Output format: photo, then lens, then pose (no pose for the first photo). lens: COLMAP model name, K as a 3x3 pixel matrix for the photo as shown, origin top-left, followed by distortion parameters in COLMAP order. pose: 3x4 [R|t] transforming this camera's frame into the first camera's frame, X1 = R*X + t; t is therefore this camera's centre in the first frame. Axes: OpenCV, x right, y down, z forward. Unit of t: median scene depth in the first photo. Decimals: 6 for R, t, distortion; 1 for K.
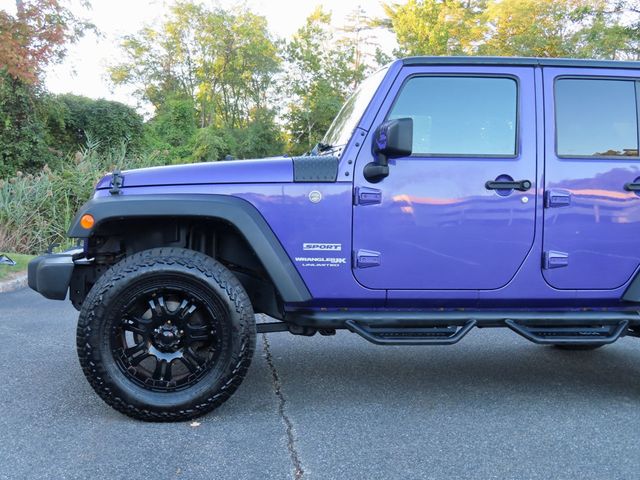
lens RADIAL K [[711.8, 0, 294.1], [0, 711.8, 222.2], [0, 0, 1]] dist [-0.009109, 0.000000]
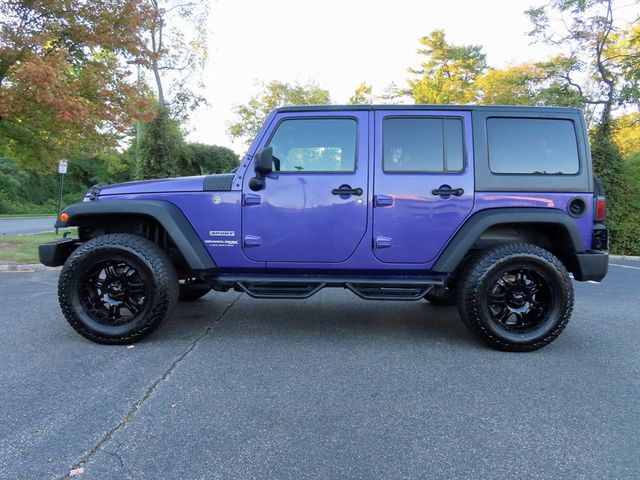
lens RADIAL K [[456.6, 0, 304.0], [0, 456.6, 226.4], [0, 0, 1]] dist [-0.009413, 0.008008]
pose [[0.993731, -0.000544, -0.111795, 0.316168], [0.001248, 0.999980, 0.006230, 0.013713], [0.111789, -0.006330, 0.993712, 0.049797]]
